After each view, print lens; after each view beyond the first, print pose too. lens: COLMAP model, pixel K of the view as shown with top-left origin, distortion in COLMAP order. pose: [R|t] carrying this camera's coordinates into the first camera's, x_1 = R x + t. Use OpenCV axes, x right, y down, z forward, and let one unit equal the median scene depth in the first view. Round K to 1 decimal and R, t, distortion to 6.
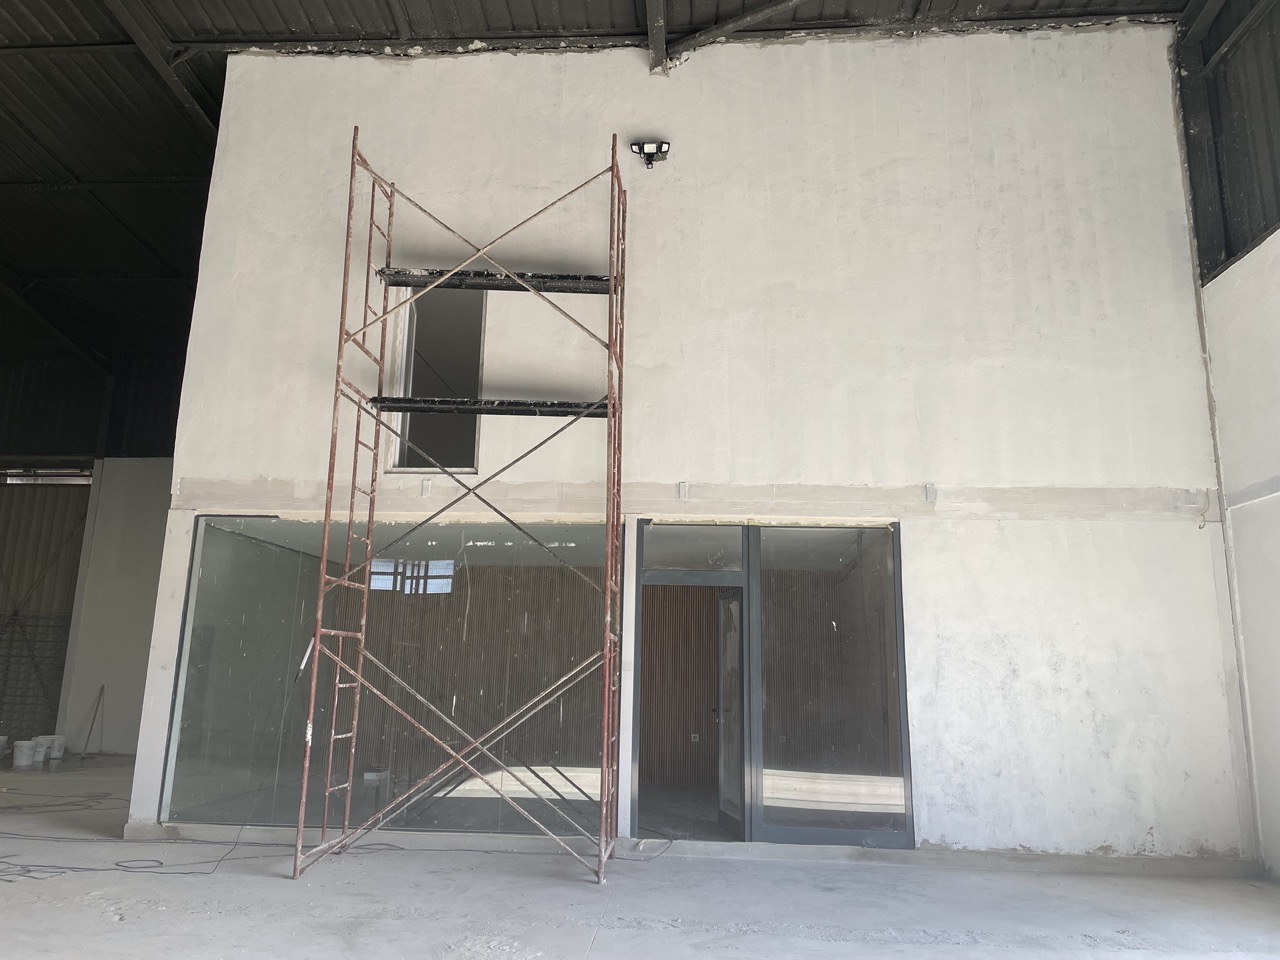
lens RADIAL K [[946.2, 0, 641.2], [0, 946.2, 471.9], [0, 0, 1]] dist [0.092712, -0.109578]
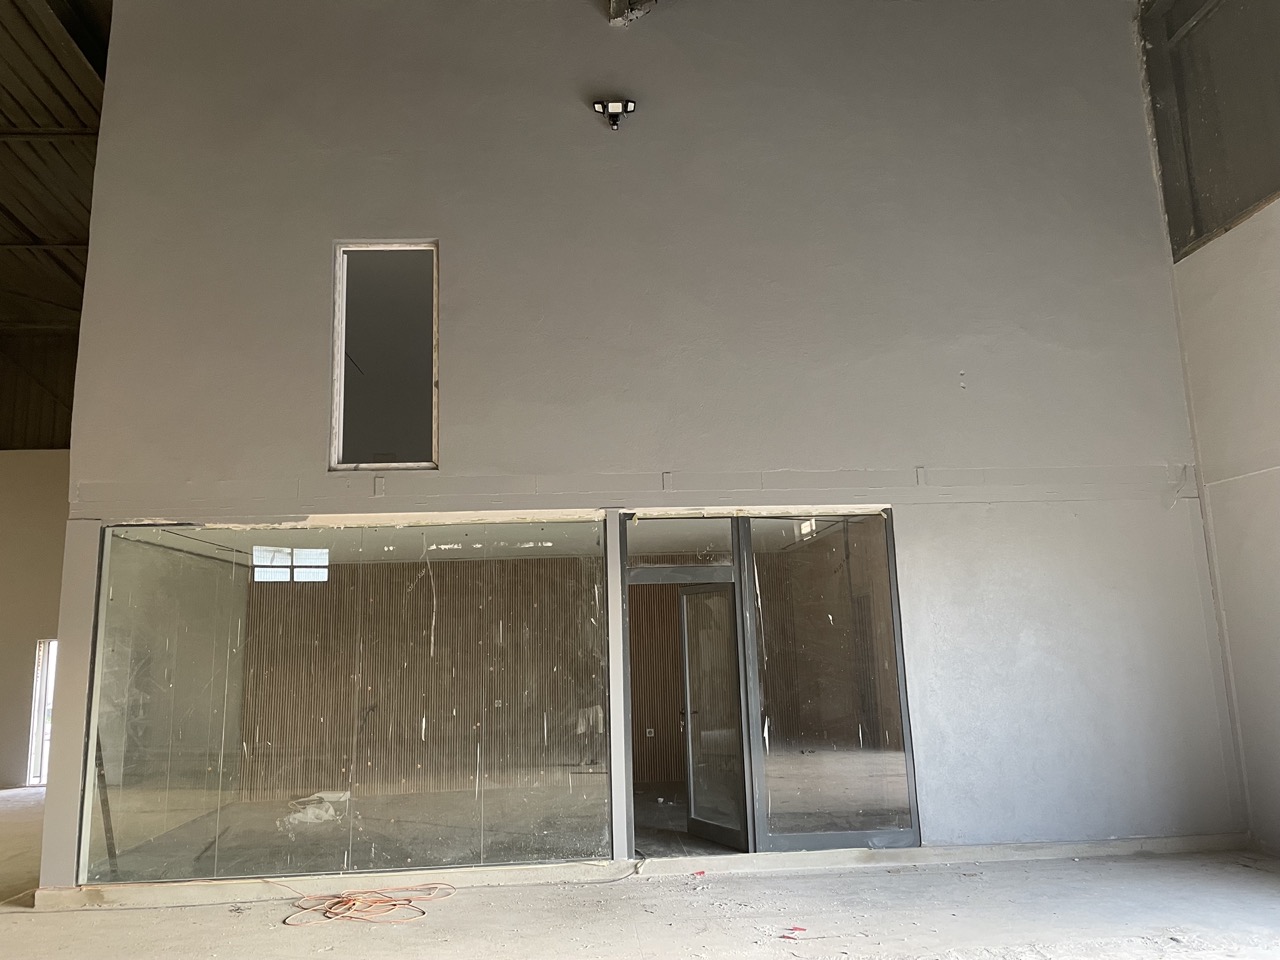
lens RADIAL K [[946.2, 0, 641.2], [0, 946.2, 471.9], [0, 0, 1]] dist [0.092712, -0.109578]
pose [[0.989040, -0.026935, 0.145168, -0.115790], [0.022889, 0.999303, 0.029474, -0.017682], [-0.145860, -0.025829, 0.988968, 0.087133]]
